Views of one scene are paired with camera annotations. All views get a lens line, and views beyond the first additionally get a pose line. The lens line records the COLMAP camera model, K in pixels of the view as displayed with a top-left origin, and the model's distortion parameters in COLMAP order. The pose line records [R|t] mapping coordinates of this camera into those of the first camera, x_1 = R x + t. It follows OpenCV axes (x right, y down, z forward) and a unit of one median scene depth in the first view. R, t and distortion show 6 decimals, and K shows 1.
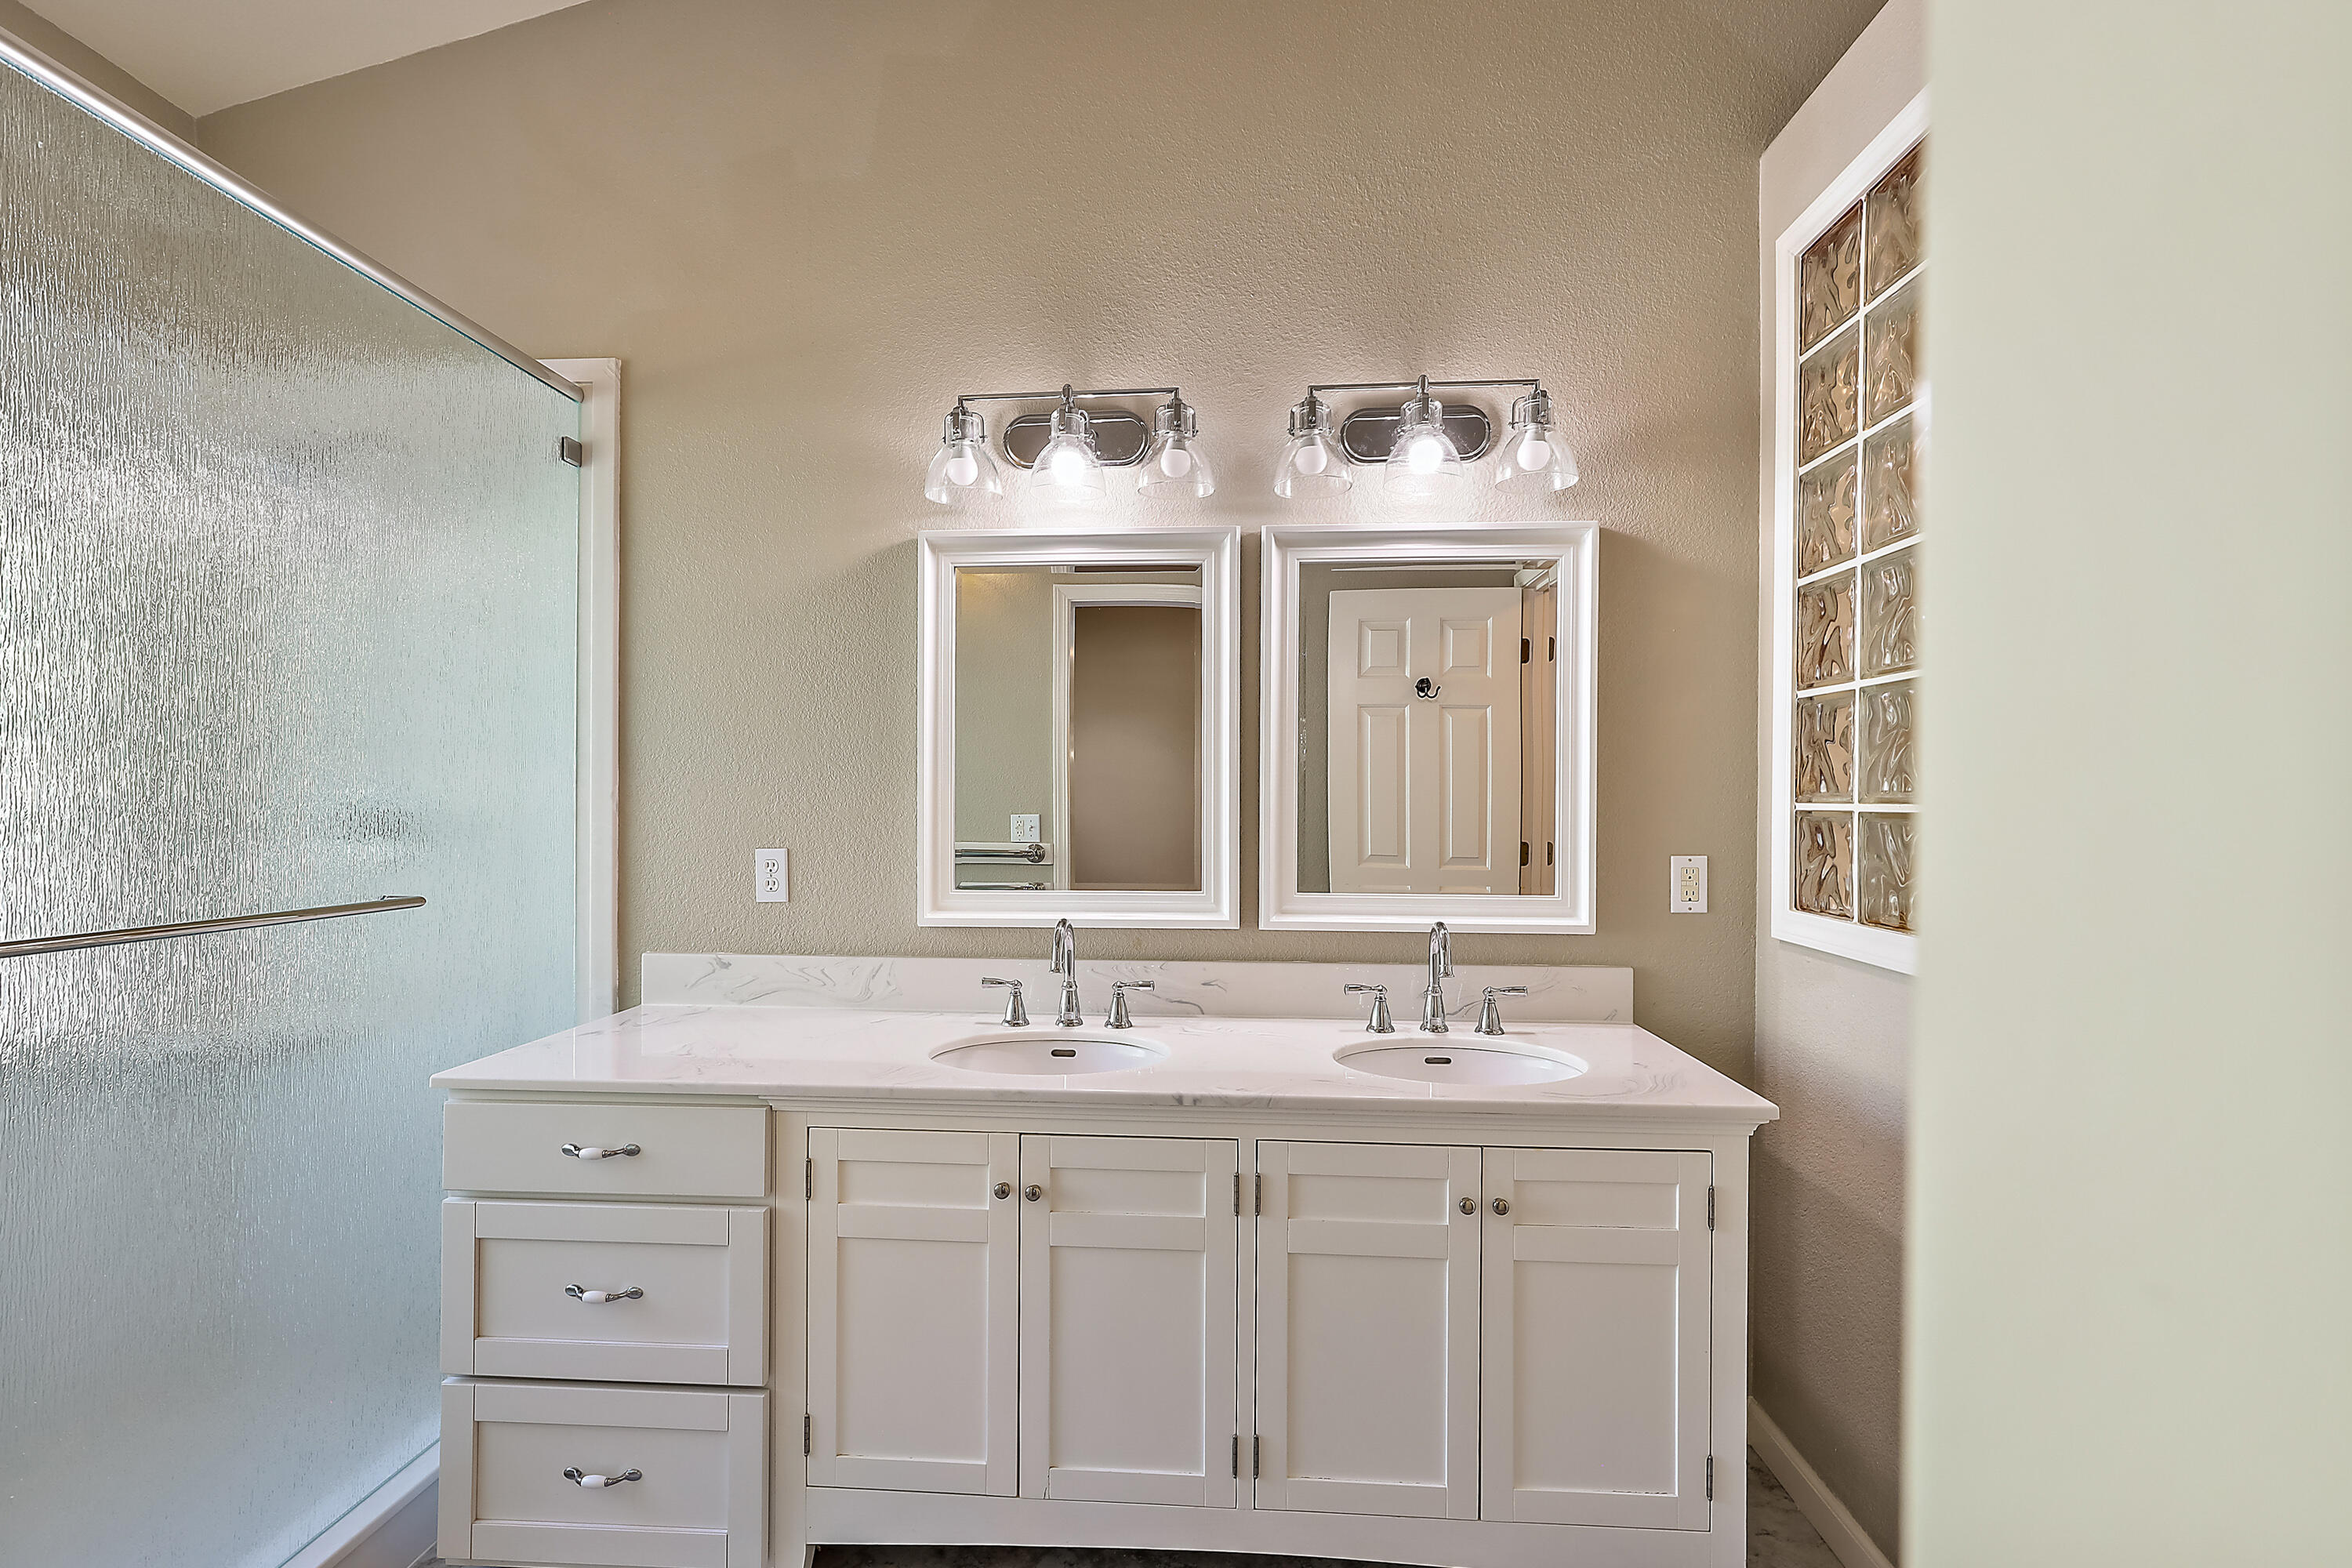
lens RADIAL K [[1081.6, 0, 1177.8], [0, 1081.6, 788.9], [0, 0, 1]] dist [-0.007310, 0.005752]
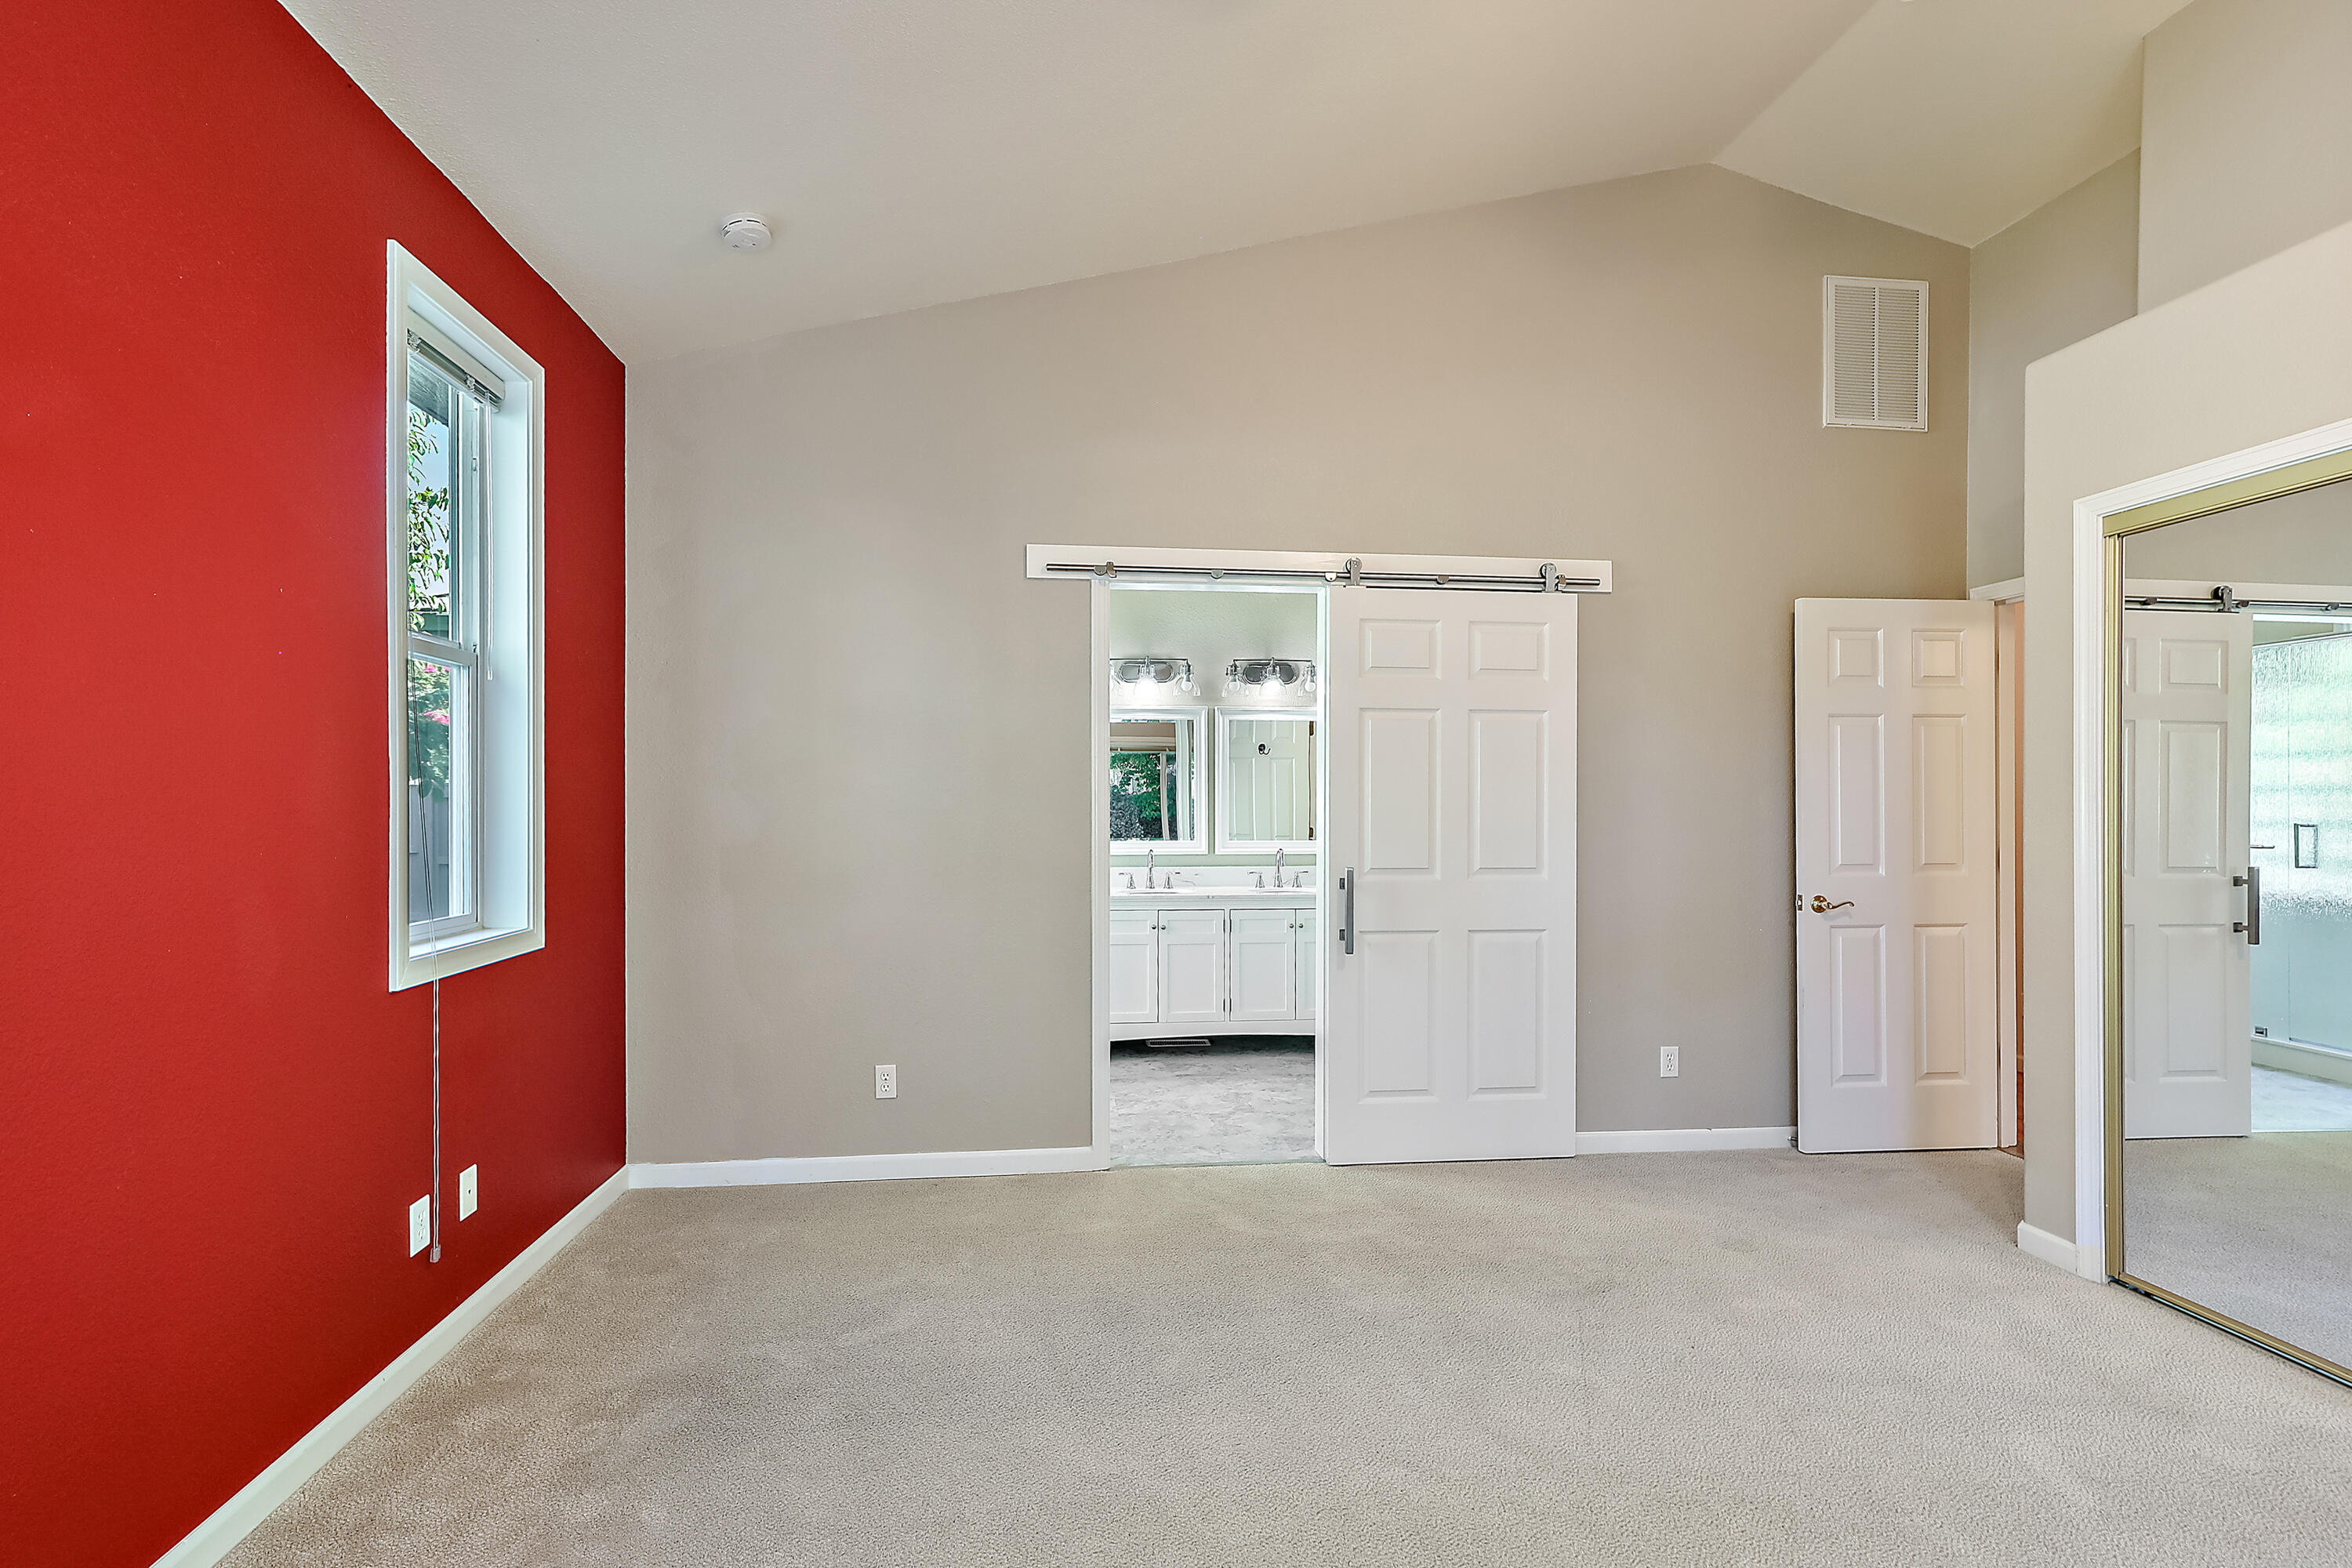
lens RADIAL K [[1081.6, 0, 1172.0], [0, 1081.6, 793.9], [0, 0, 1]] dist [-0.007310, 0.005752]
pose [[0.984410, -0.001983, 0.175877, -0.557378], [0.001370, 0.999993, 0.003602, -0.035717], [-0.175883, -0.003305, 0.984405, -1.819399]]
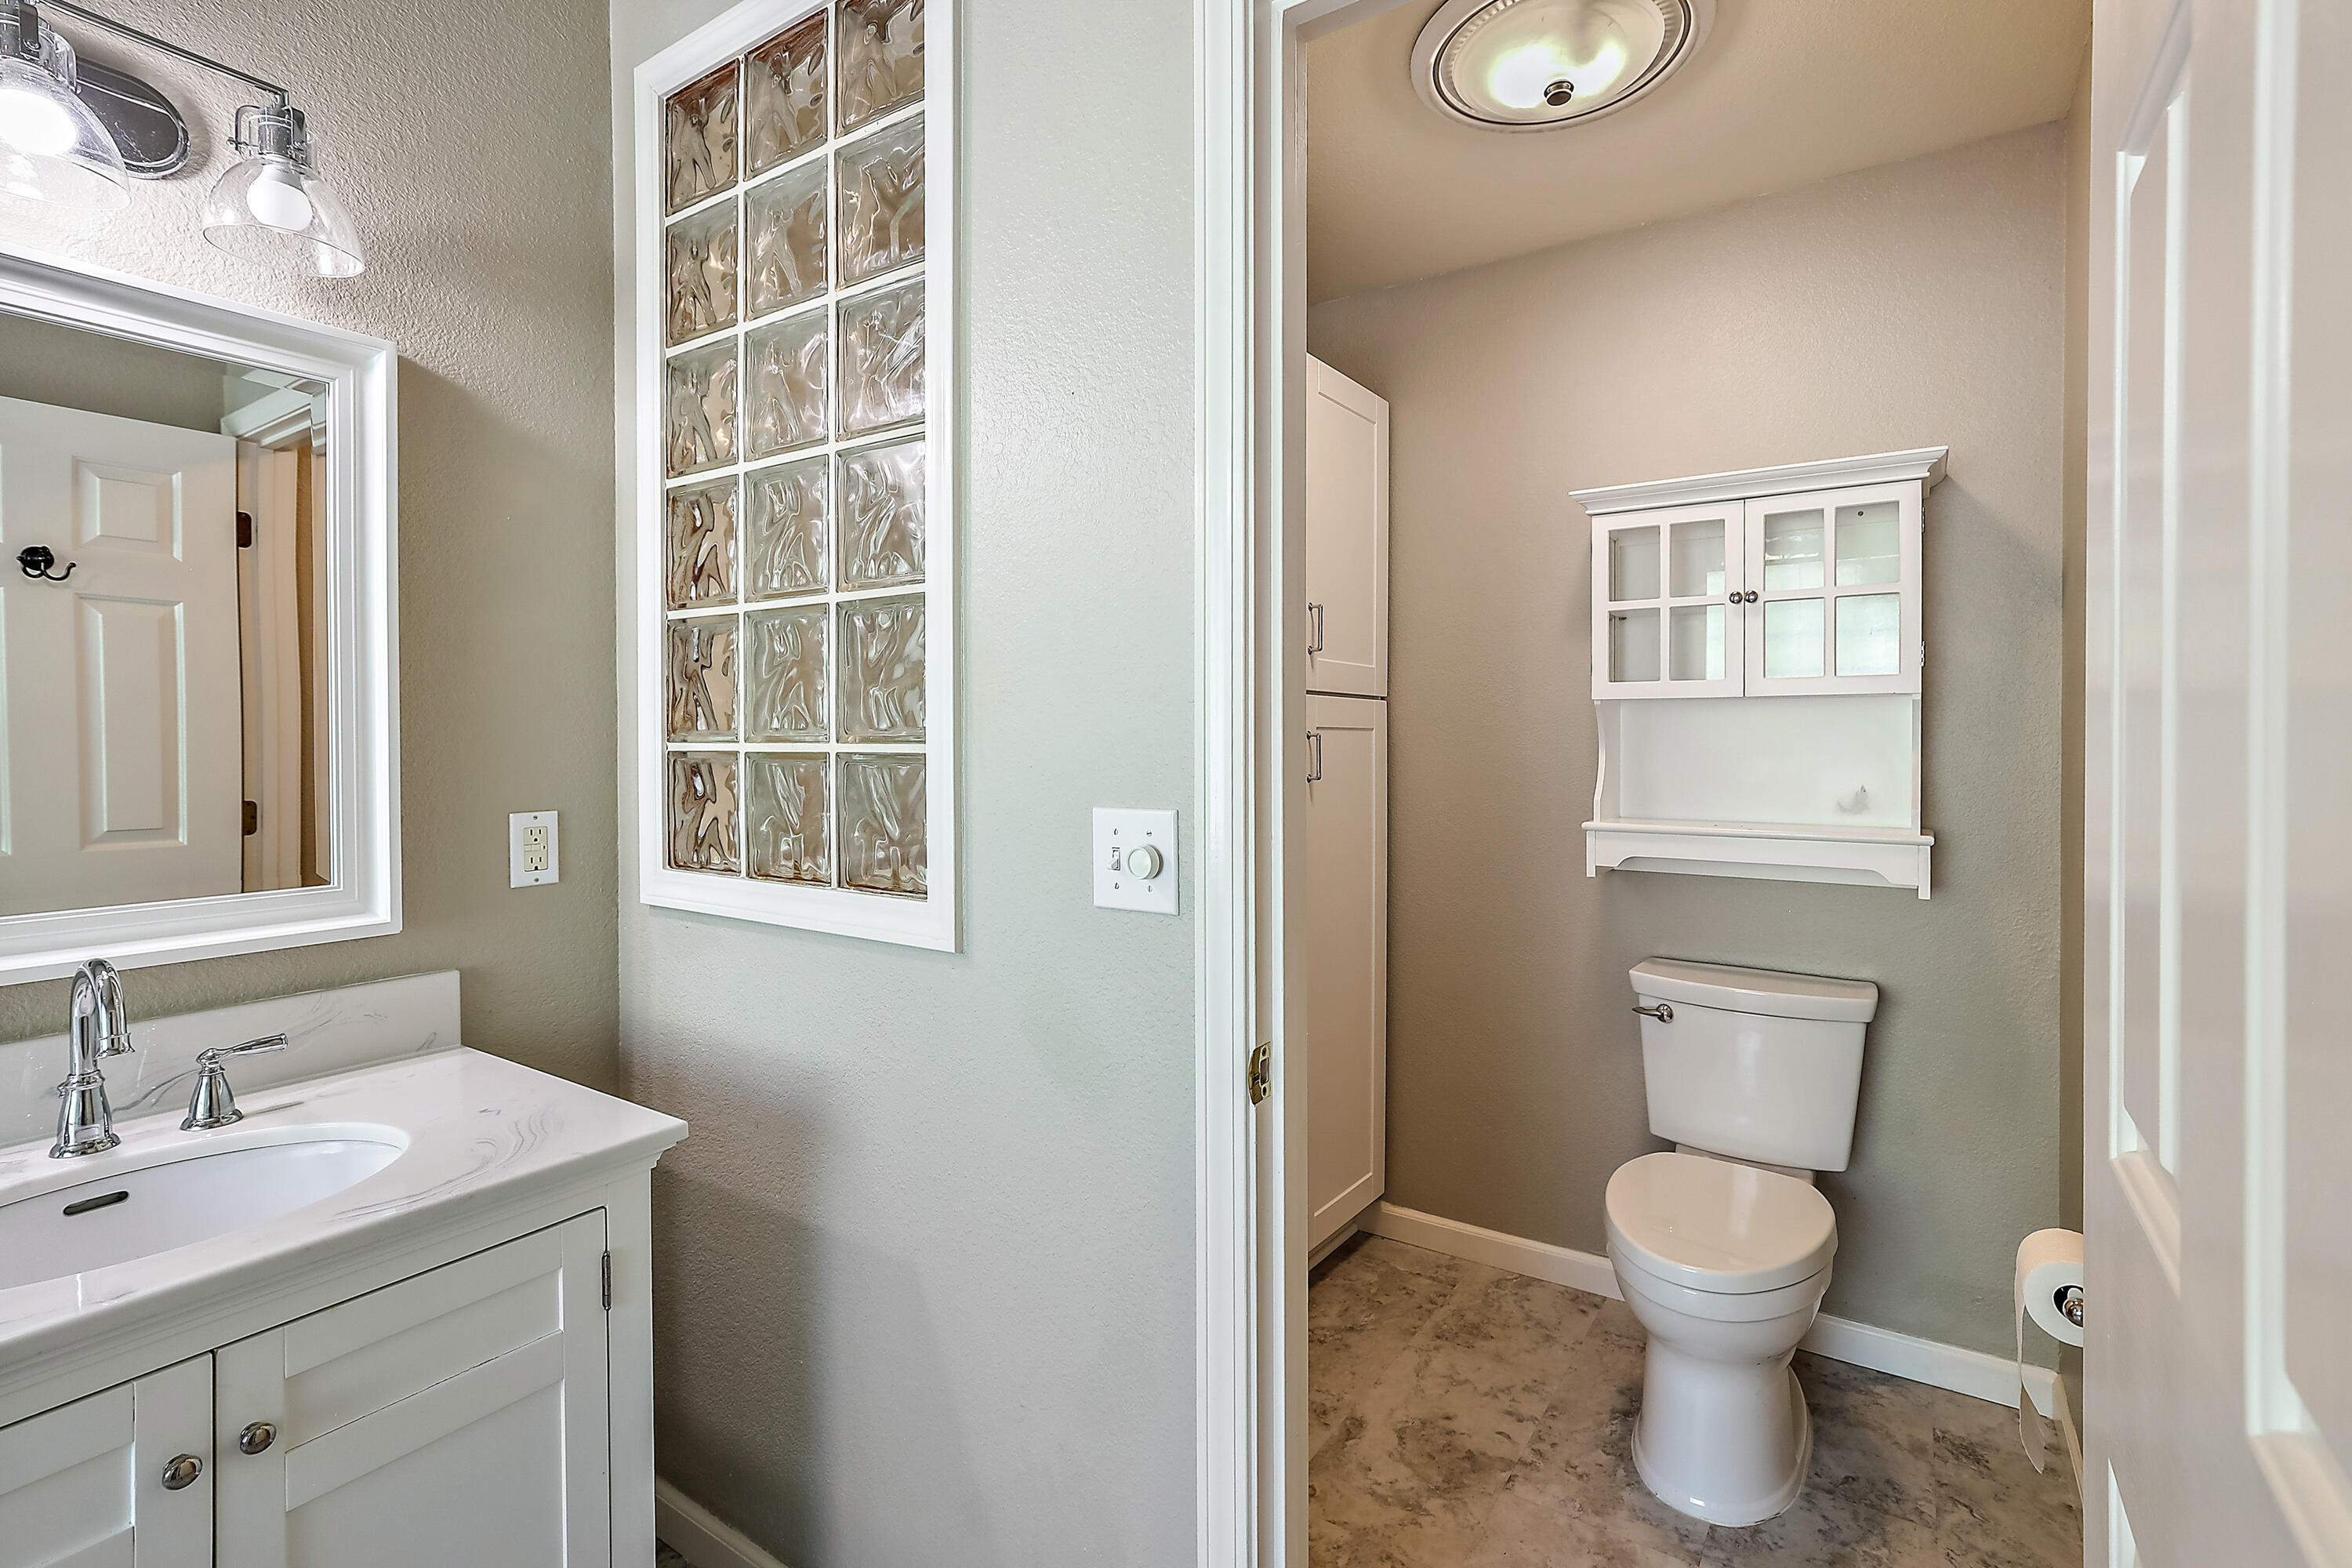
lens RADIAL K [[1081.6, 0, 1187.8], [0, 1081.6, 752.3], [0, 0, 1]] dist [-0.007310, 0.005752]
pose [[0.505167, -0.019010, 0.862812, 0.043390], [-0.001589, 0.999735, 0.022957, 0.000309], [-0.863020, -0.012968, 0.505003, 0.213998]]
